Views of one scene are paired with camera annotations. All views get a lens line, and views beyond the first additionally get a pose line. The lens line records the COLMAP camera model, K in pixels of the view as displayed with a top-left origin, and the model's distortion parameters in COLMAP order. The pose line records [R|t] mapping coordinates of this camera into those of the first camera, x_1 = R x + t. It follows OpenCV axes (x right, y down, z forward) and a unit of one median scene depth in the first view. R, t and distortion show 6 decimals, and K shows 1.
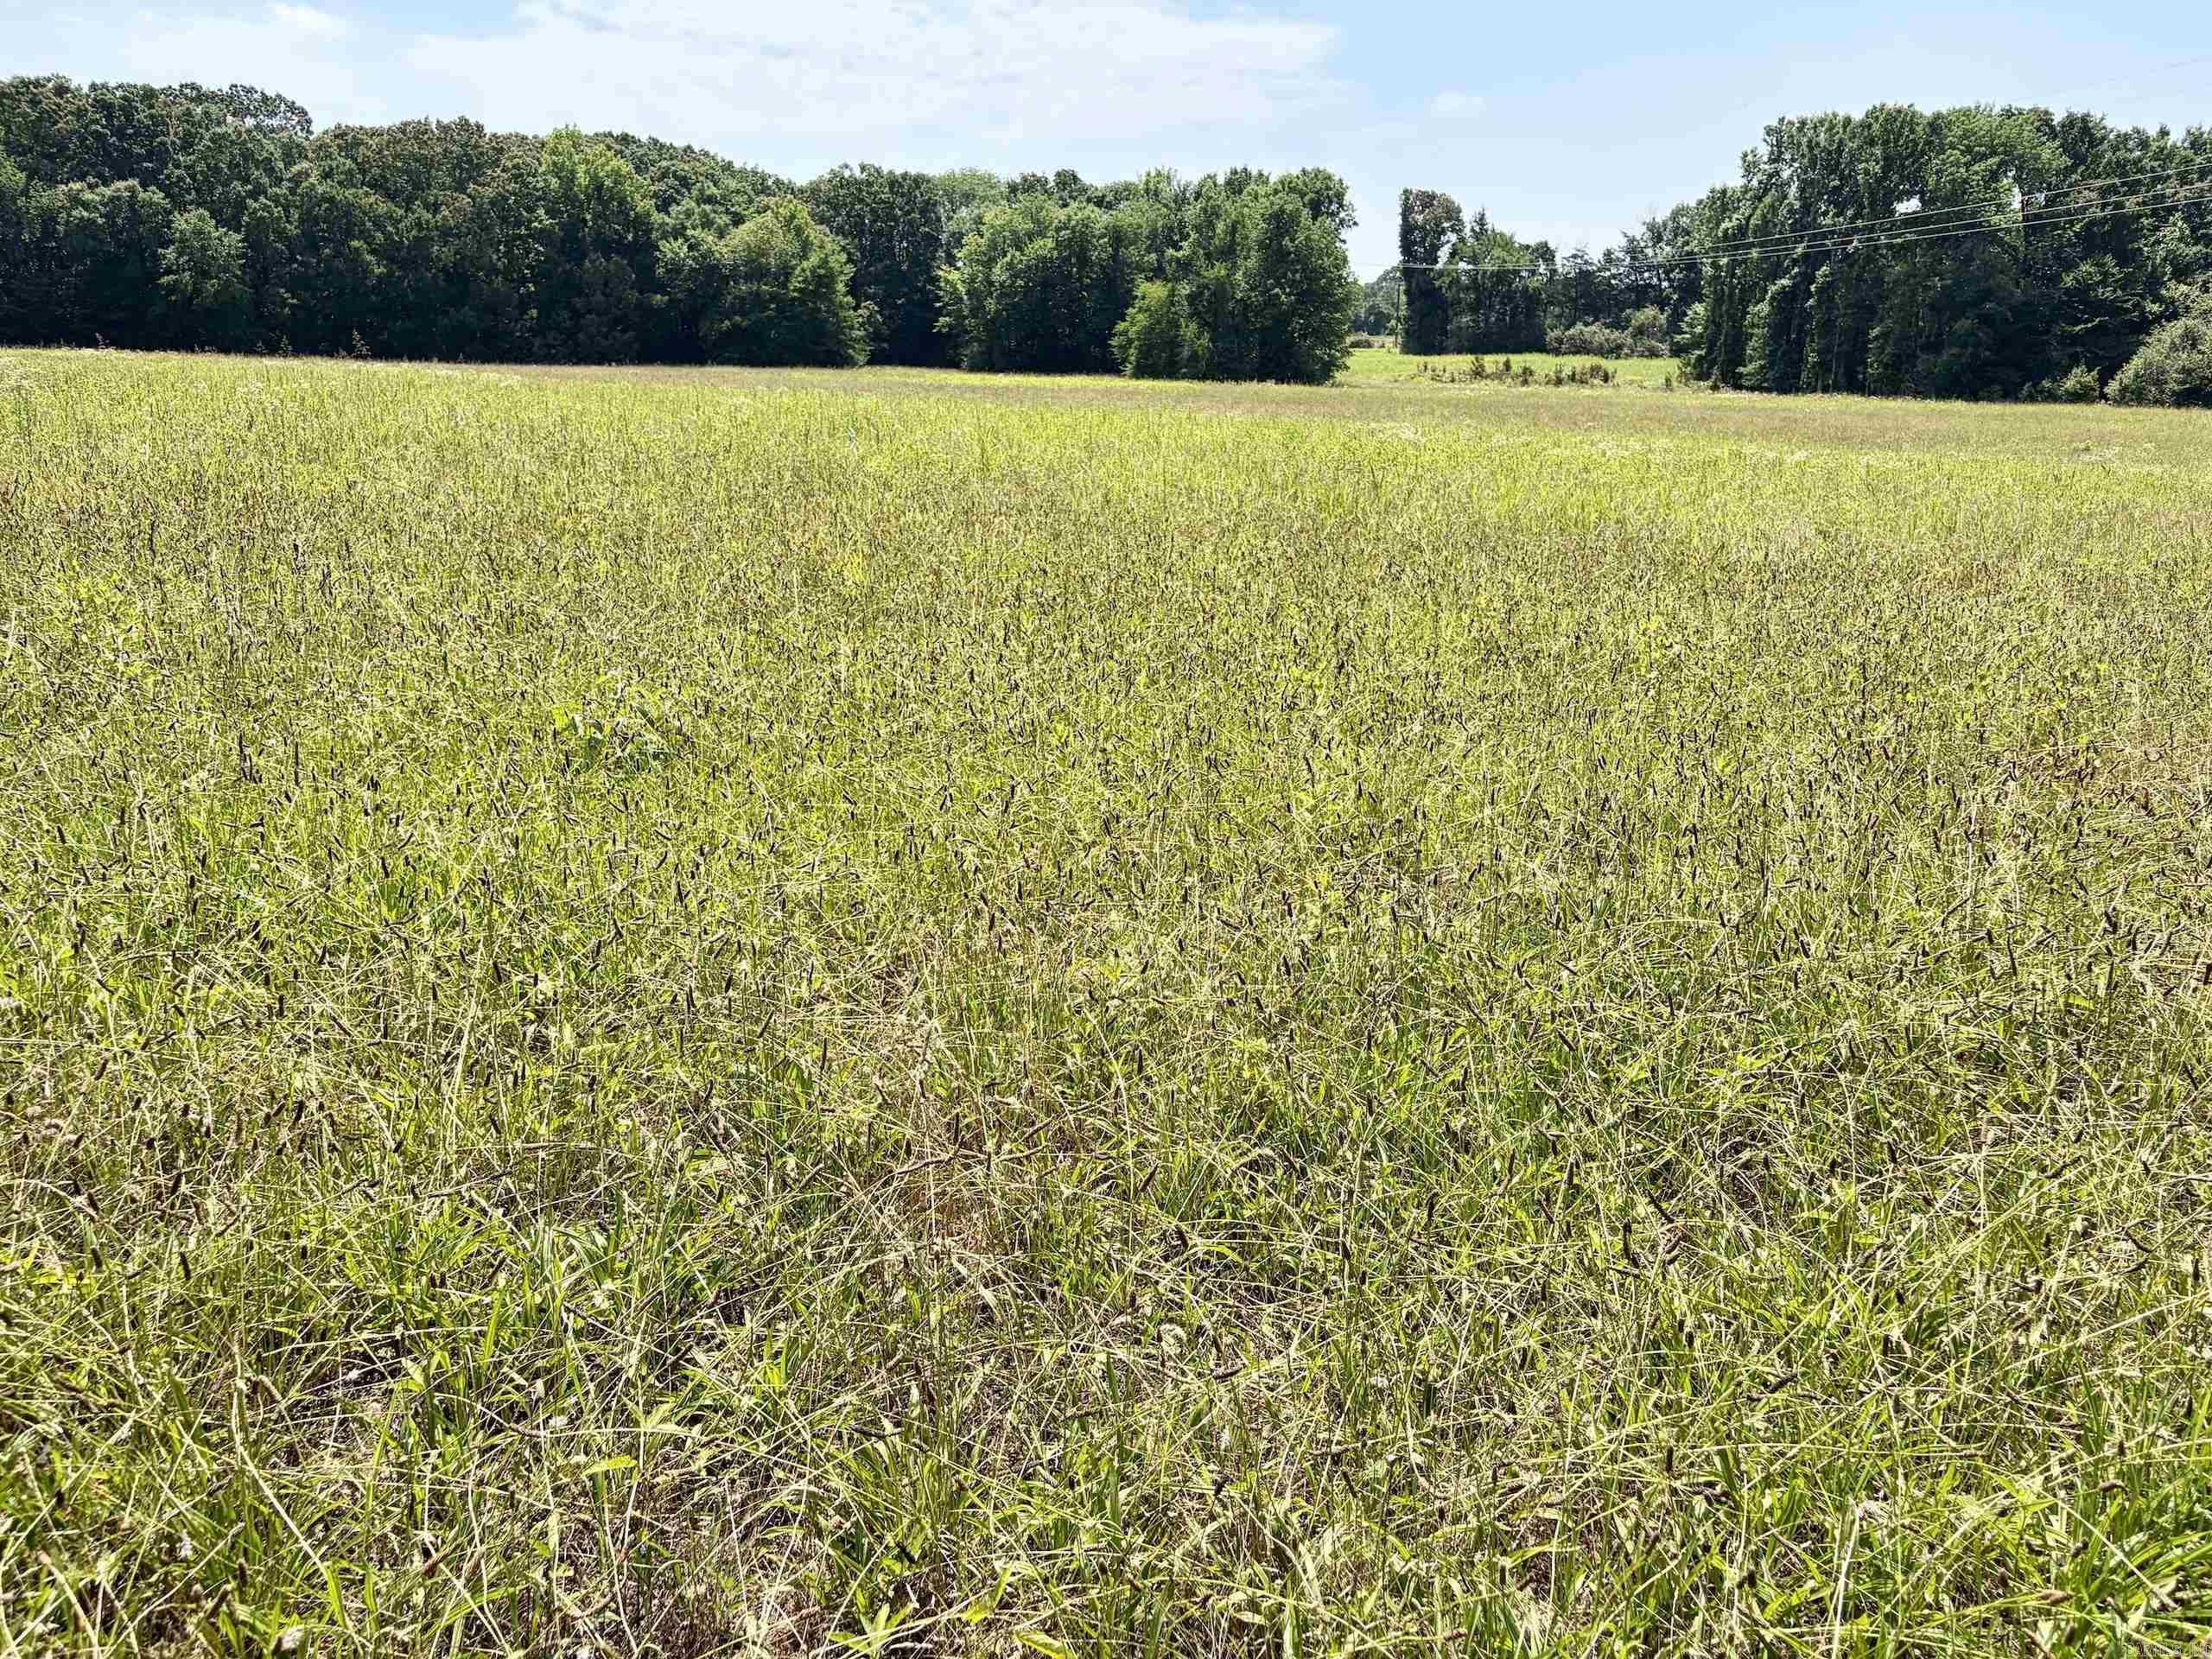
lens RADIAL K [[1670.0, 0, 1112.6], [0, 1670.0, 839.2], [0, 0, 1]] dist [0.039369, -0.041574]
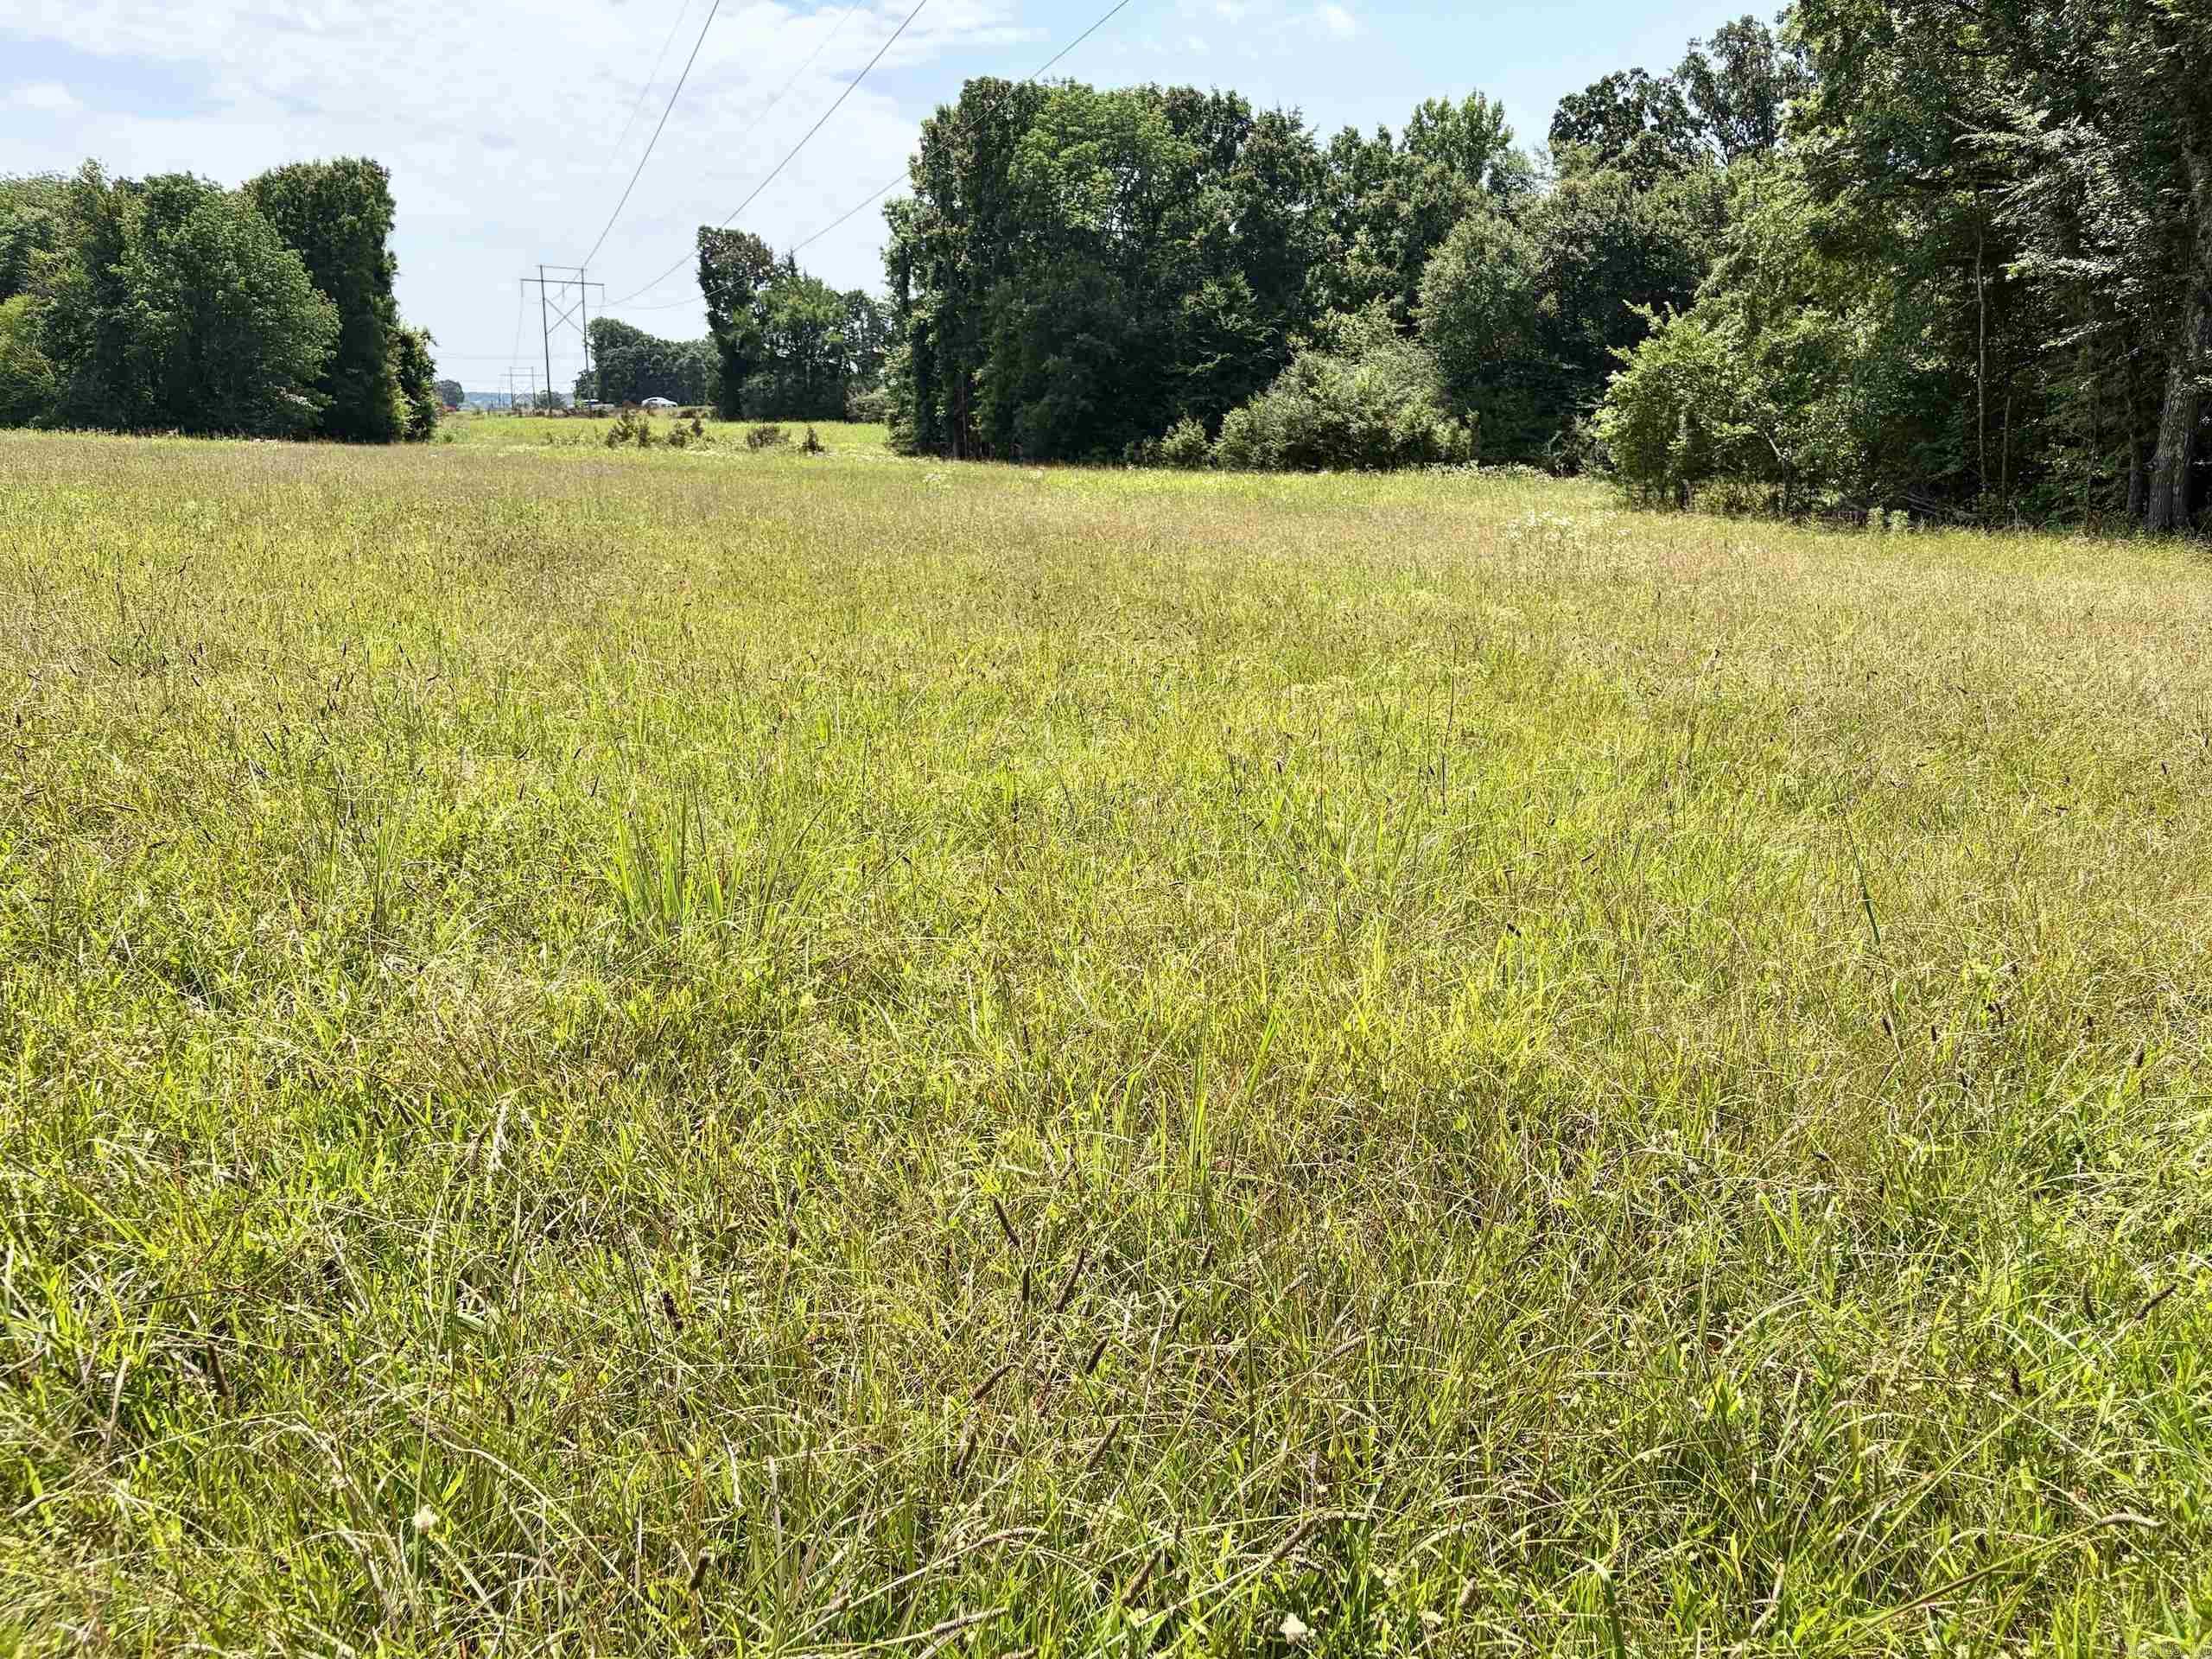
lens RADIAL K [[1670.0, 0, 1111.0], [0, 1670.0, 819.7], [0, 0, 1]] dist [0.039369, -0.041574]
pose [[0.989306, -0.026649, 0.143397, 0.333998], [0.035902, 0.997410, -0.062330, -0.048972], [-0.141364, 0.066812, 0.987701, 0.232419]]
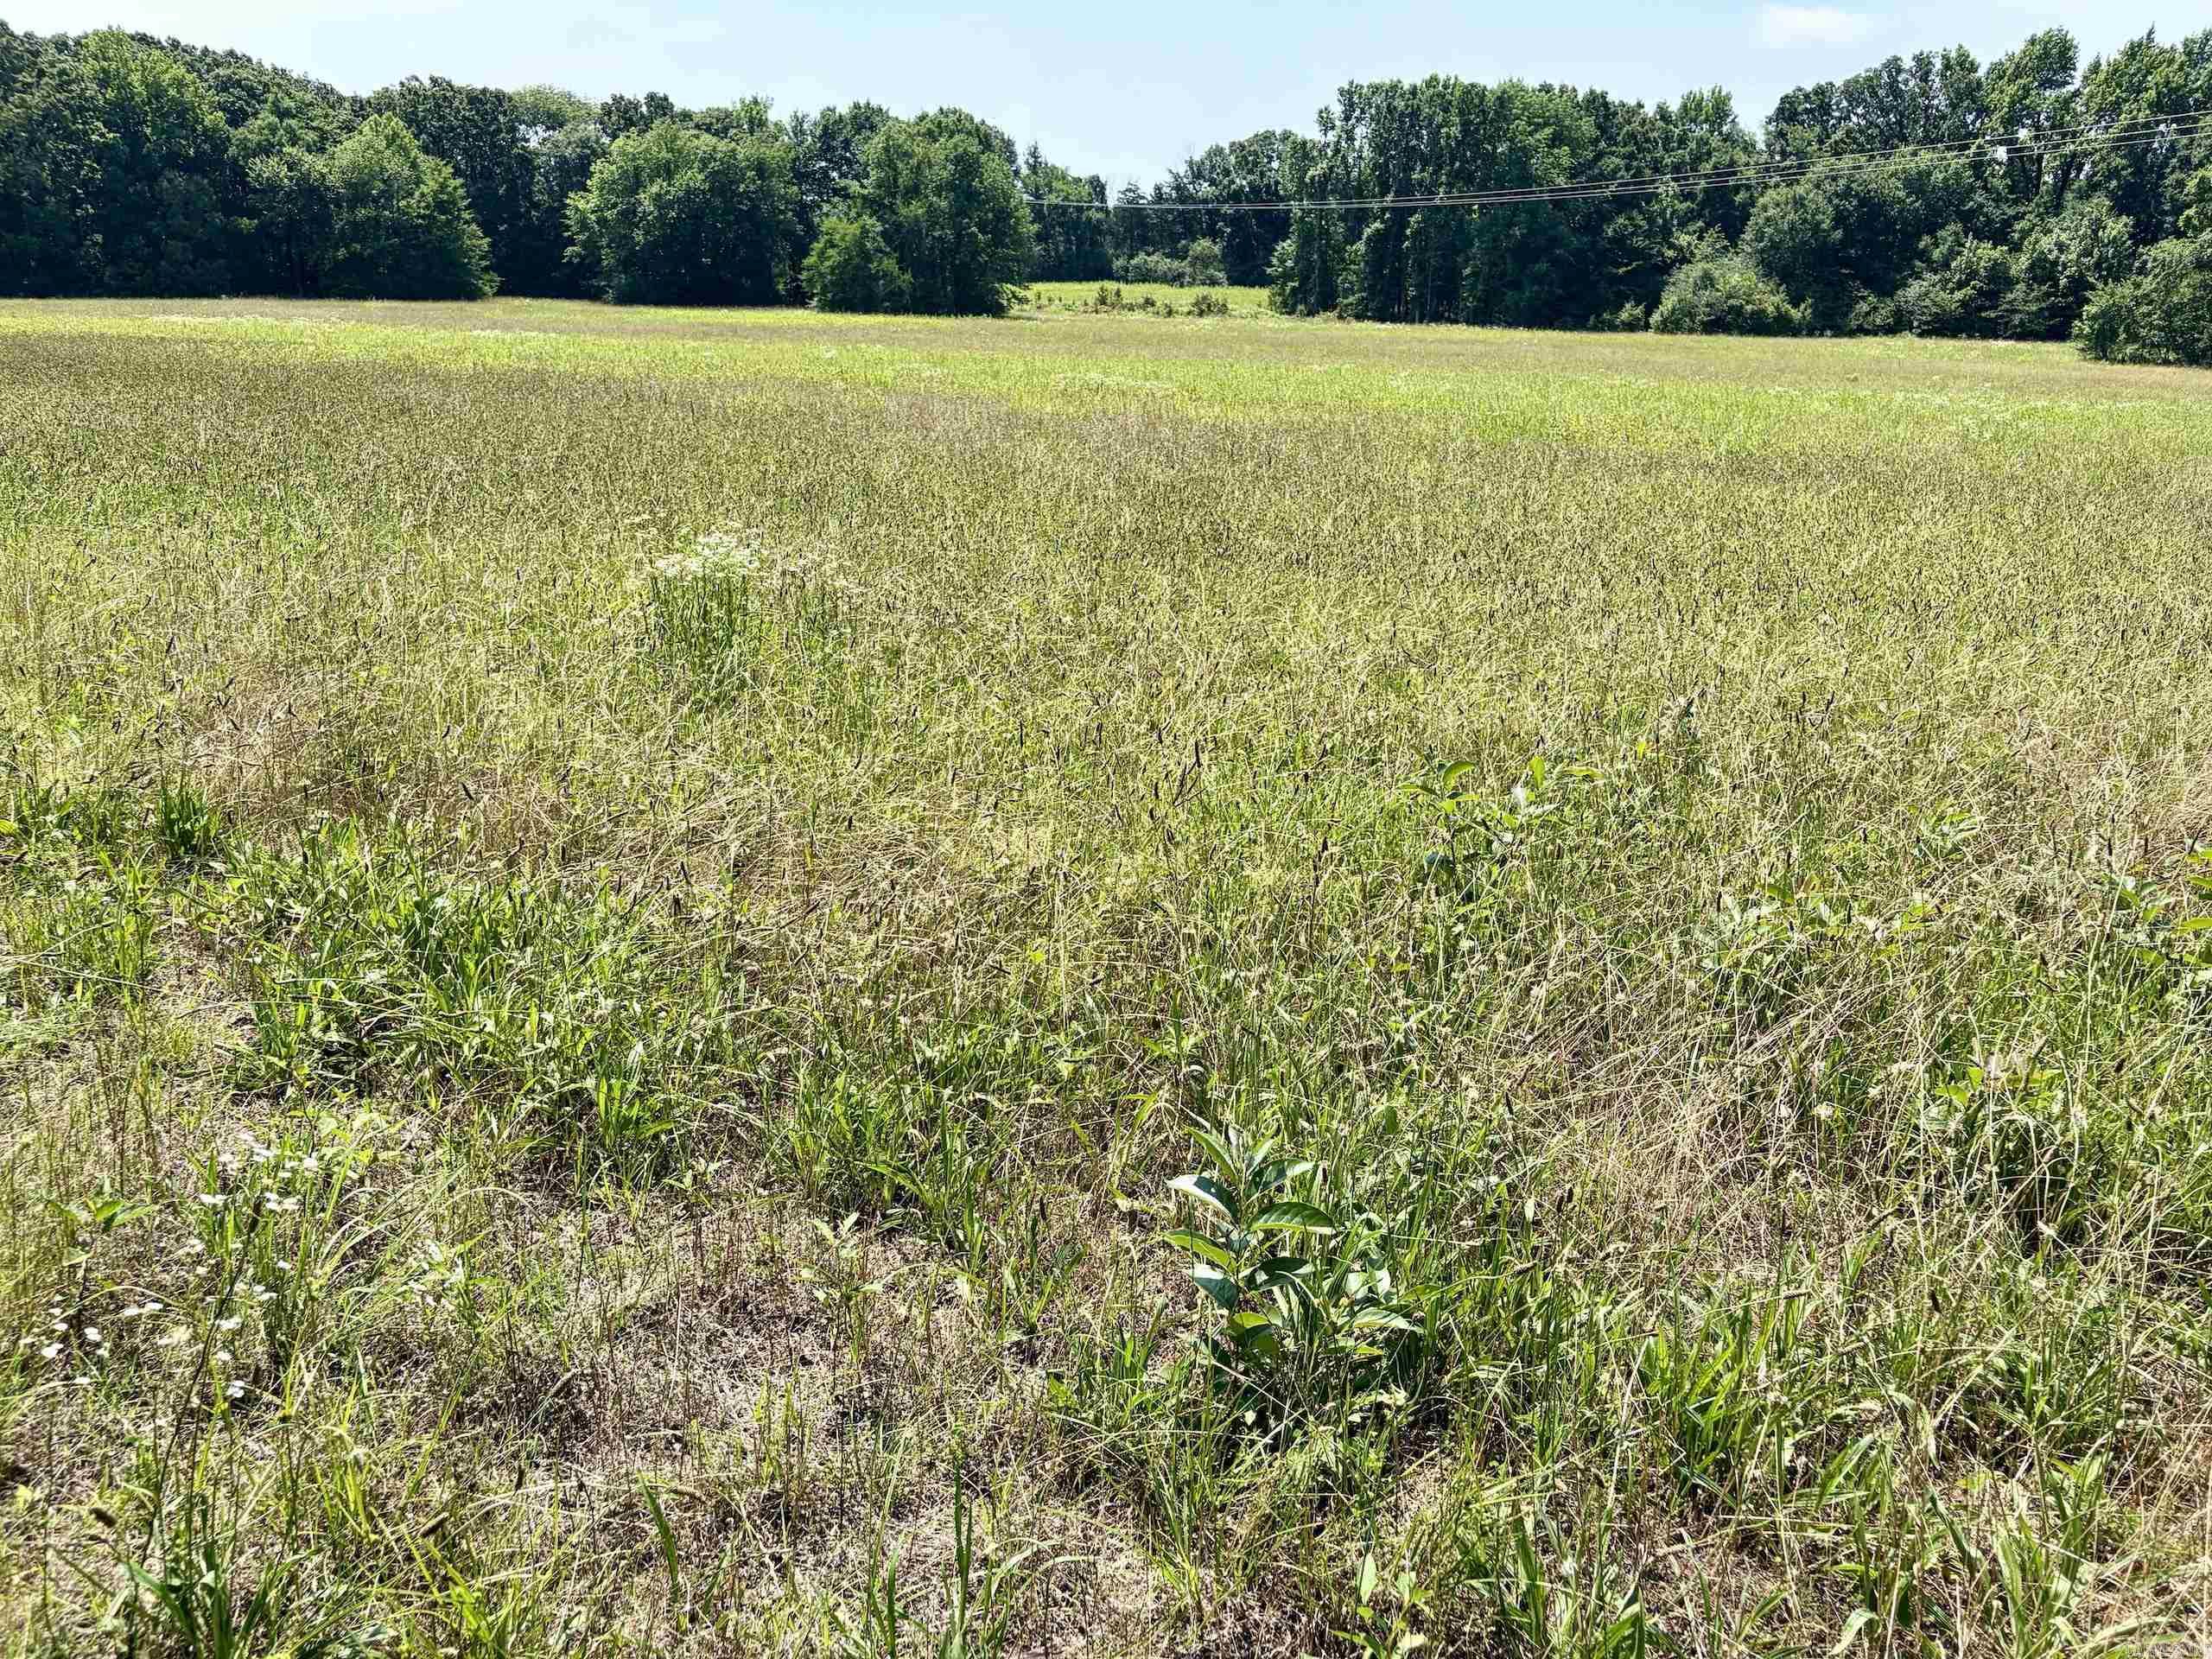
lens RADIAL K [[1670.0, 0, 1123.6], [0, 1670.0, 819.1], [0, 0, 1]] dist [0.039369, -0.041574]
pose [[0.930875, -0.113025, 0.347415, -0.194333], [0.099522, 0.993428, 0.056532, -0.004945], [-0.351522, -0.018049, 0.936006, -0.031942]]
